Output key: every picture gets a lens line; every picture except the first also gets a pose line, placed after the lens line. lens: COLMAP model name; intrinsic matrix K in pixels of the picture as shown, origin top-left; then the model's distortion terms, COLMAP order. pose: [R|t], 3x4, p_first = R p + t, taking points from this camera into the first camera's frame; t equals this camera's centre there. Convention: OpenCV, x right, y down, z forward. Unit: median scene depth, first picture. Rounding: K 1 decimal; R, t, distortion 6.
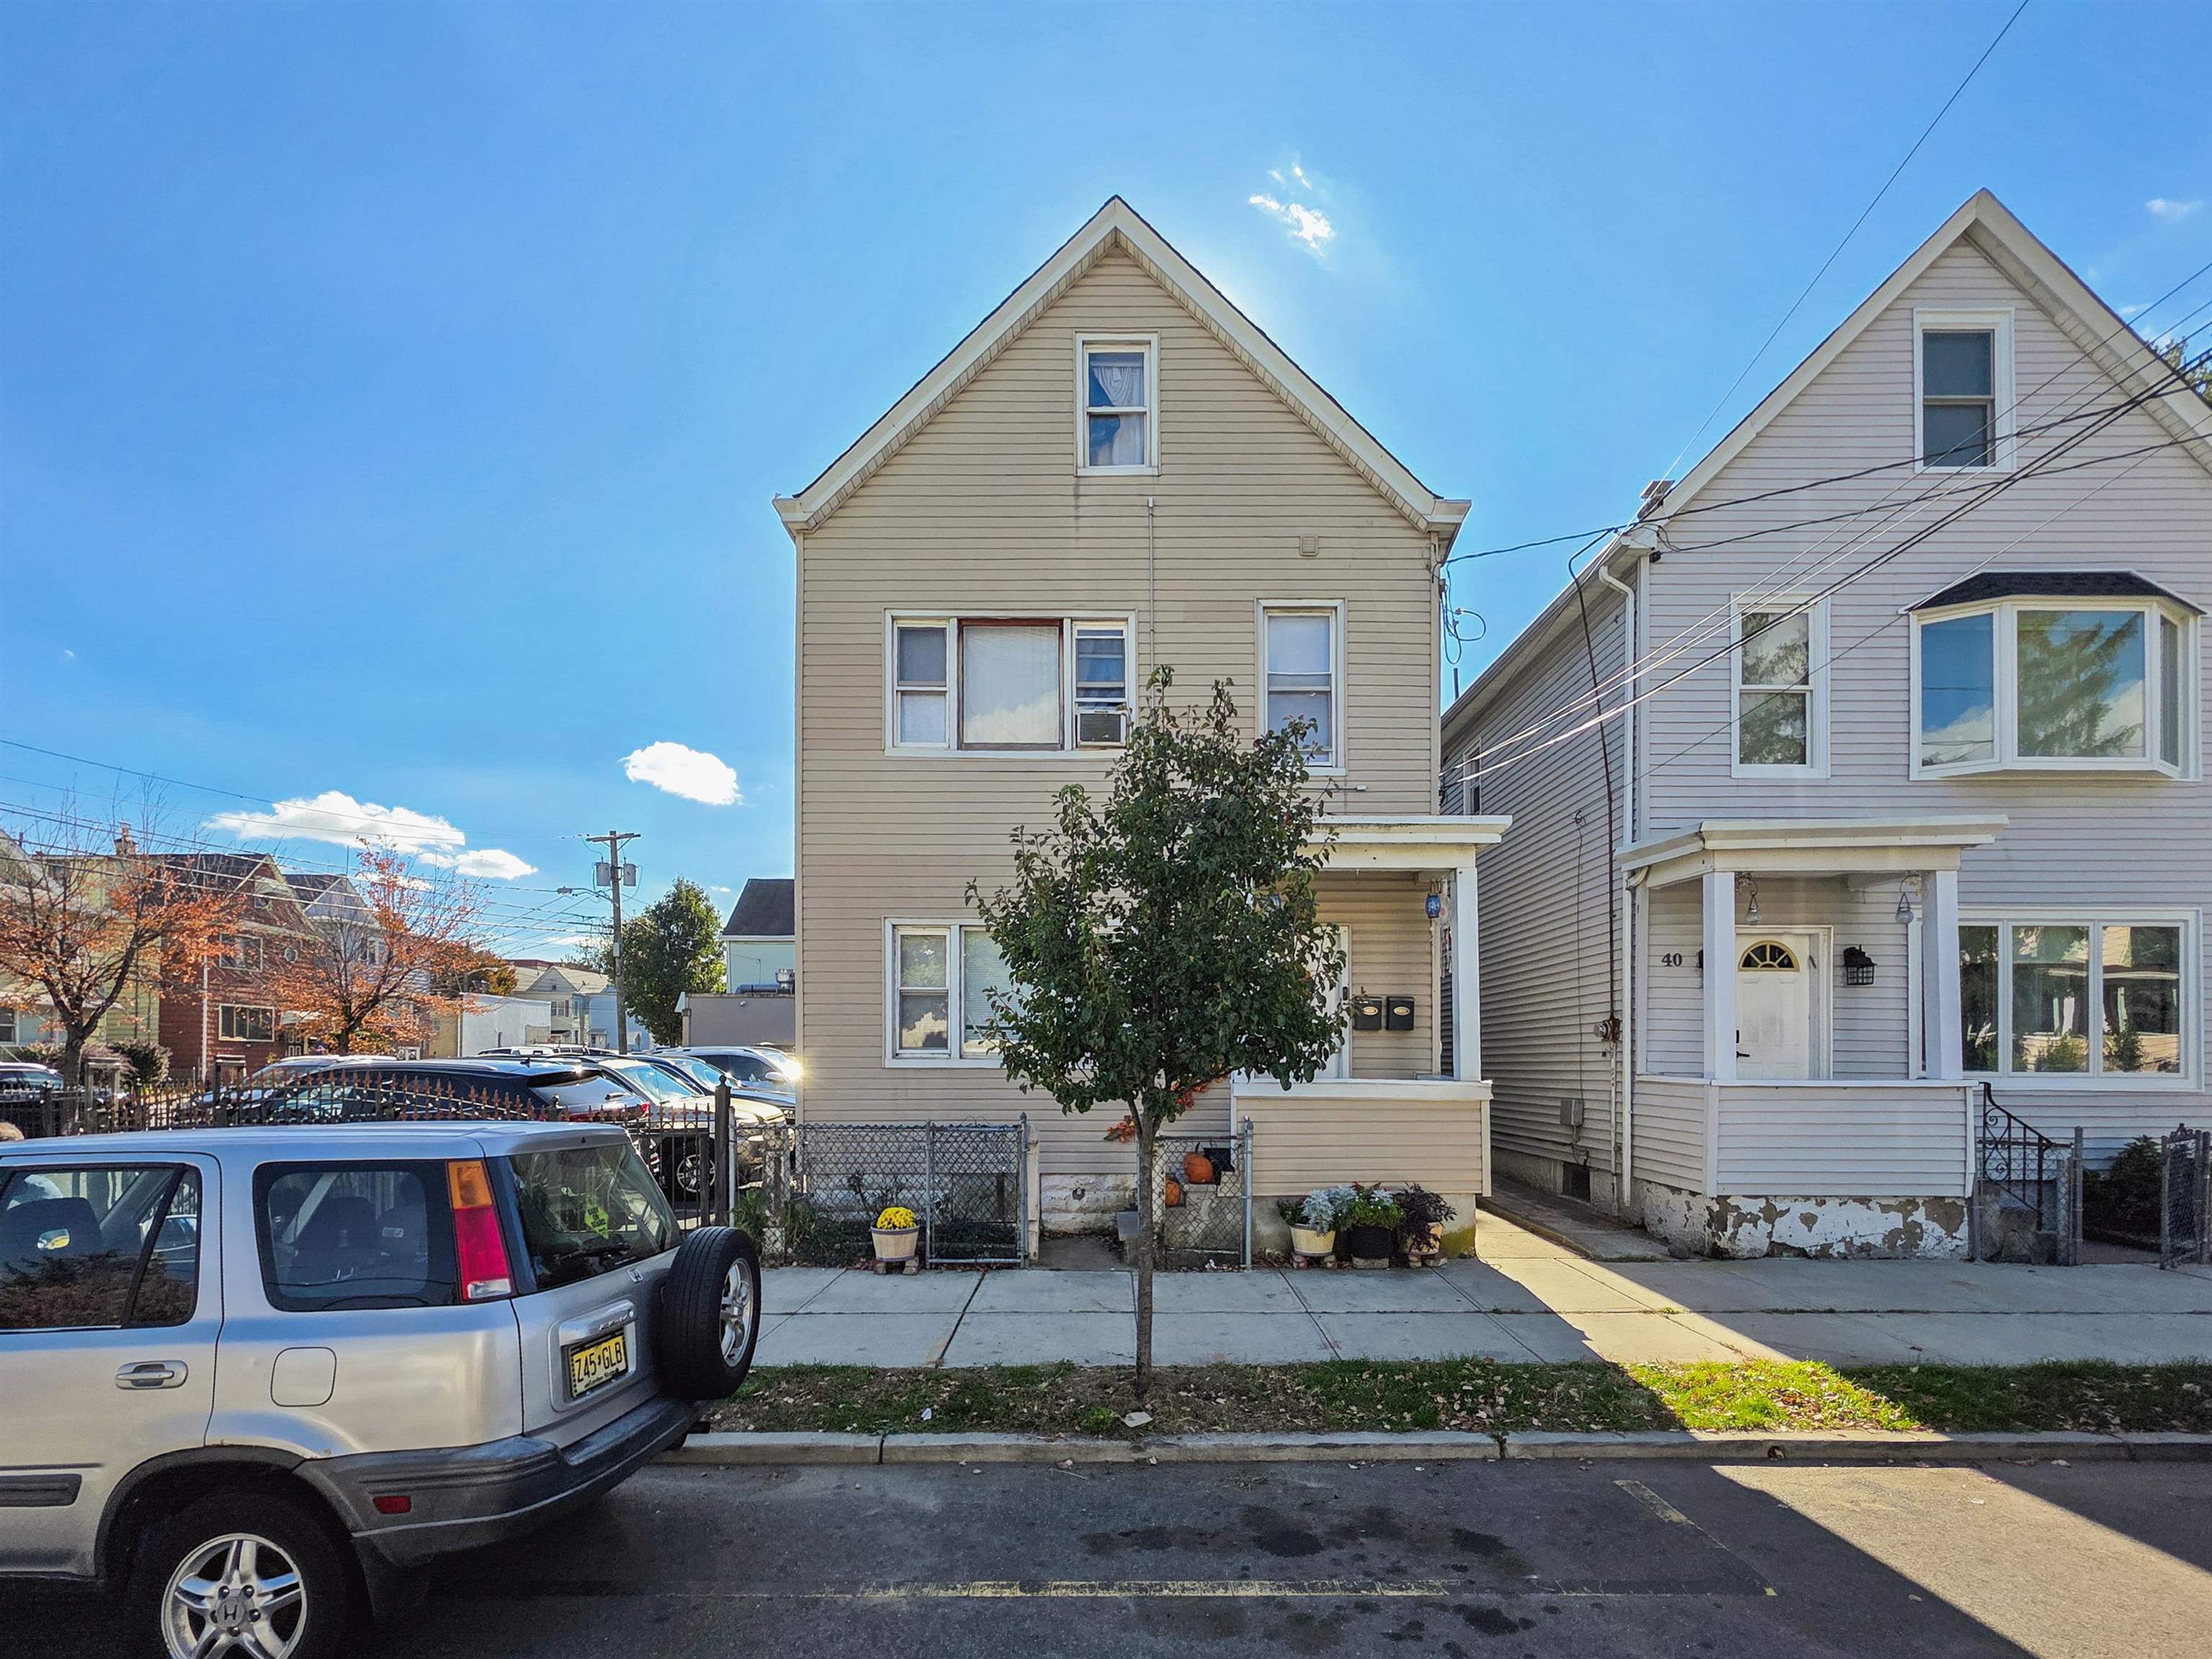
lens RADIAL K [[892.3, 0, 1112.5], [0, 892.3, 811.6], [0, 0, 1]] dist [-0.002660, 0.000054]
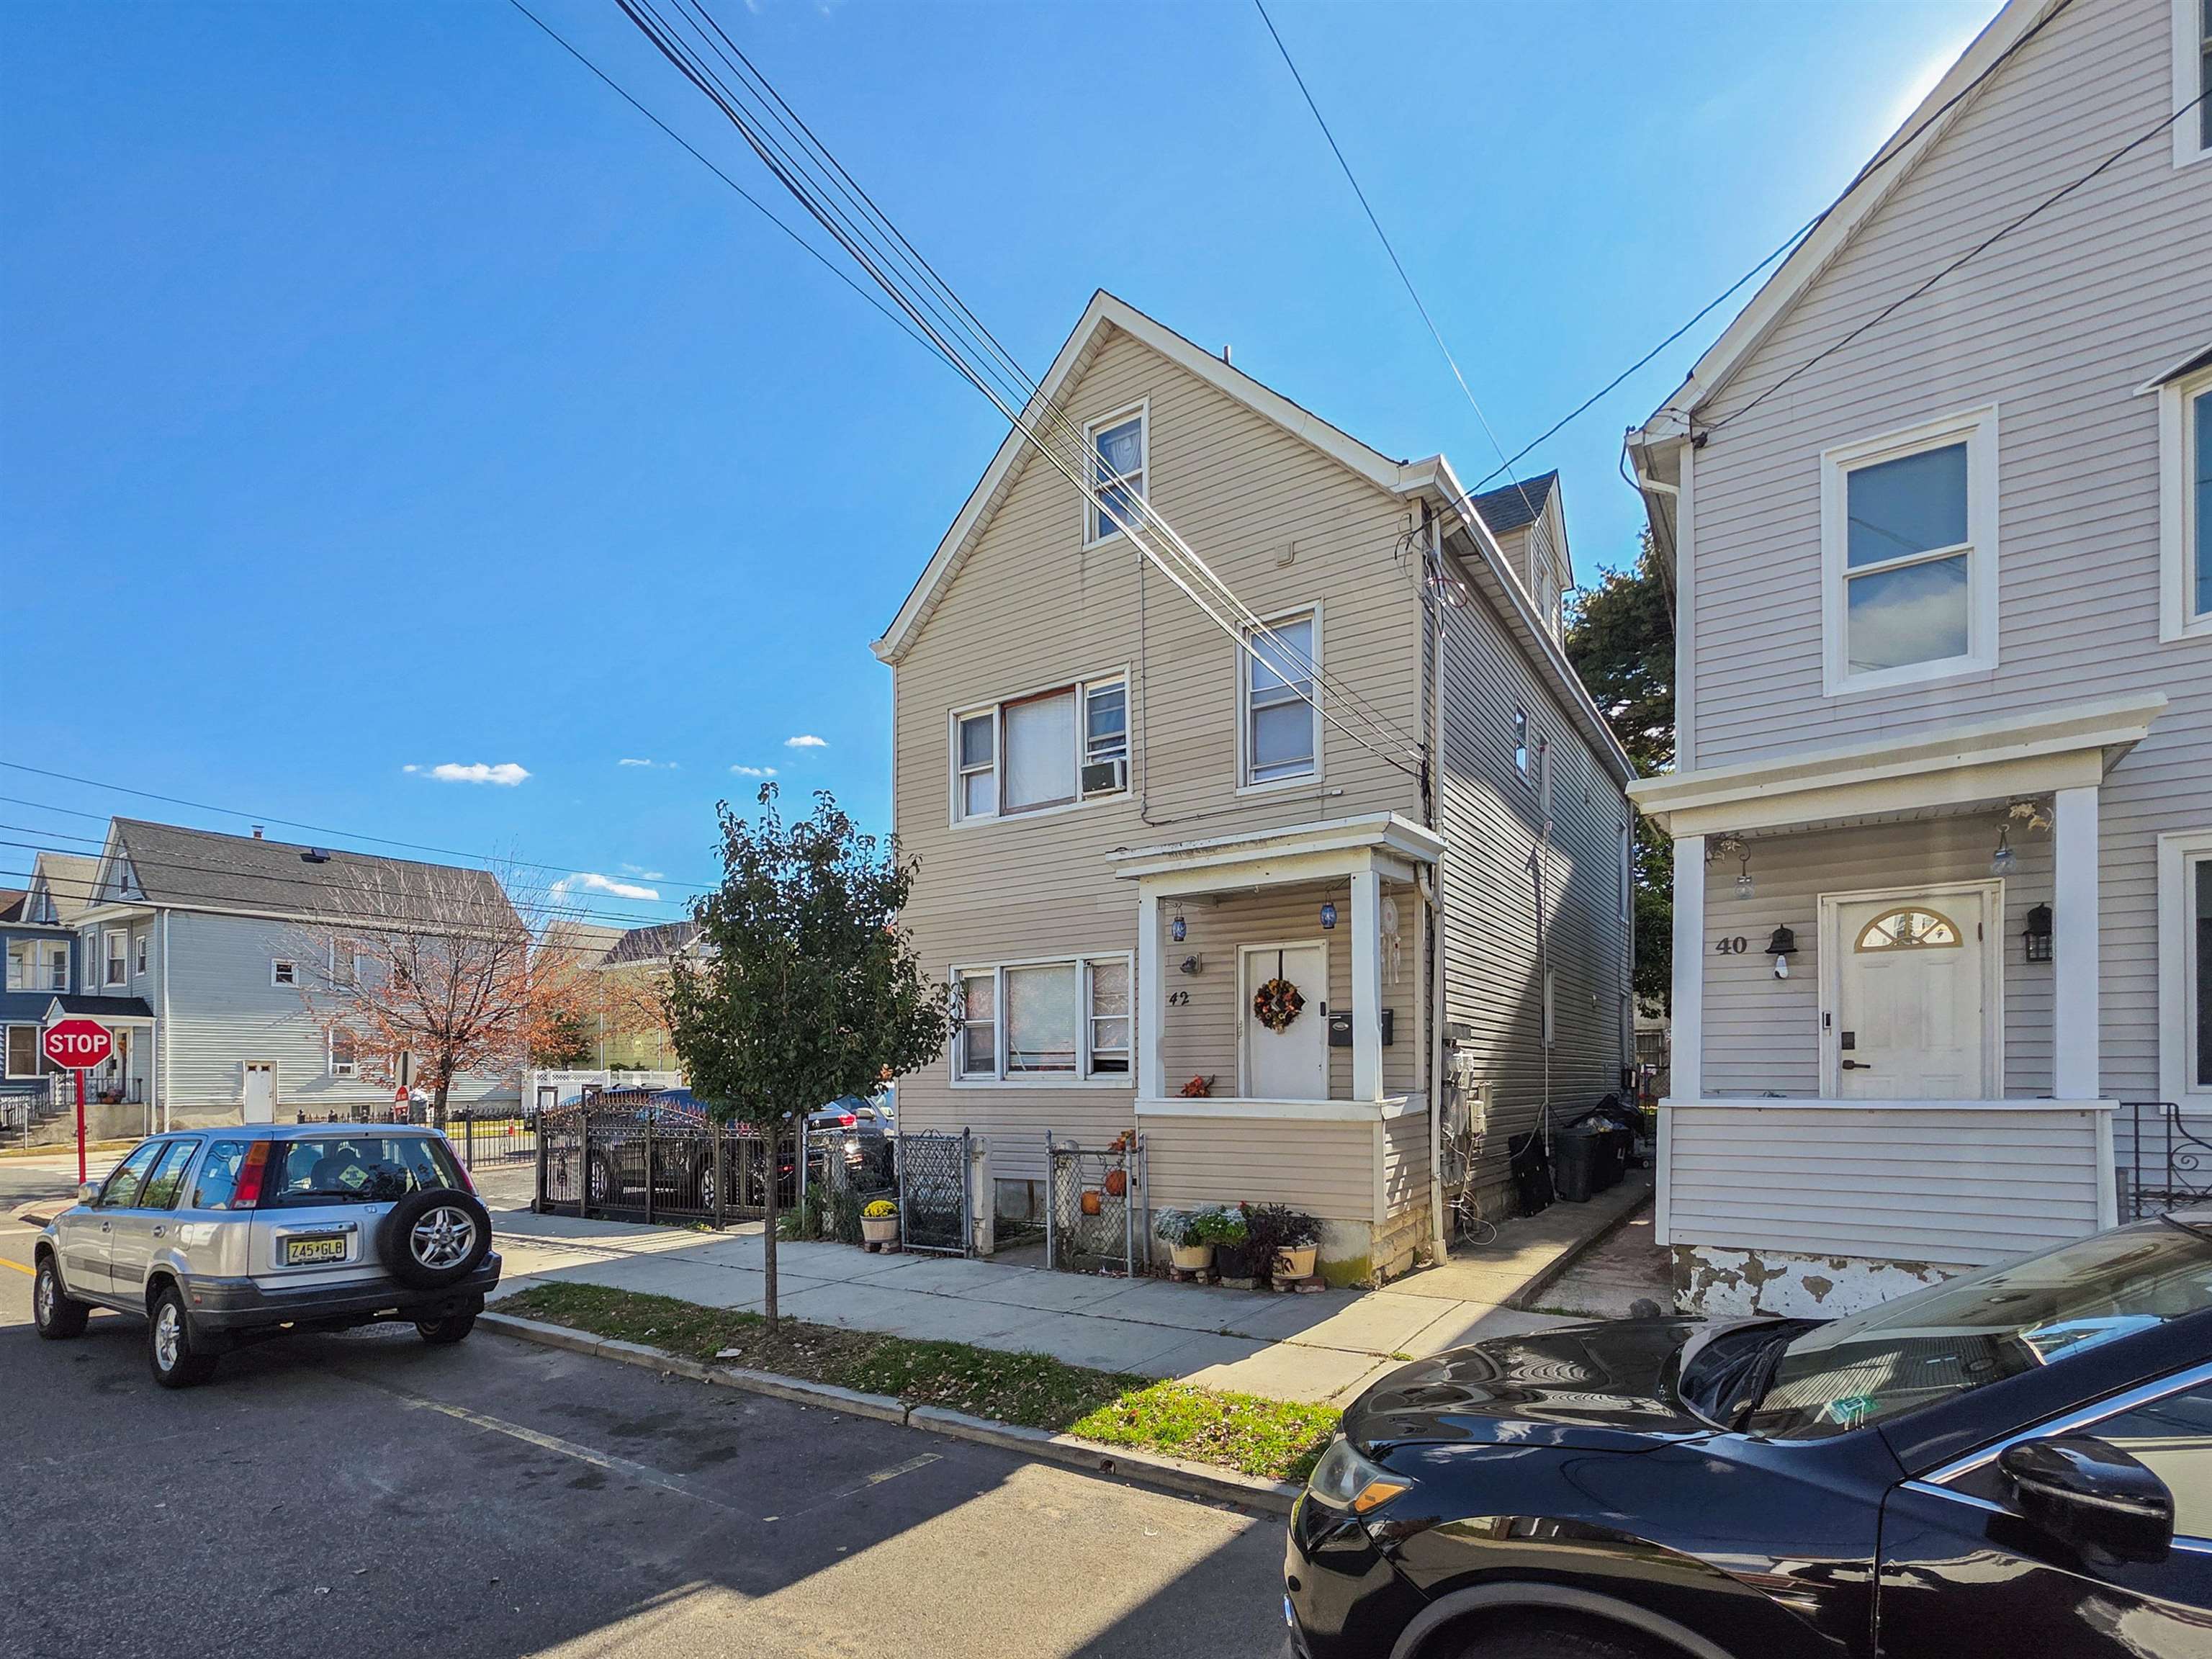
lens RADIAL K [[878.5, 0, 1094.5], [0, 878.5, 811.2], [0, 0, 1]] dist [0.001440, -0.000015]
pose [[0.864944, -0.156593, -0.476813, 1.001515], [0.145627, 0.987510, -0.060145, 0.024533], [0.480276, -0.017414, 0.876944, 0.087082]]
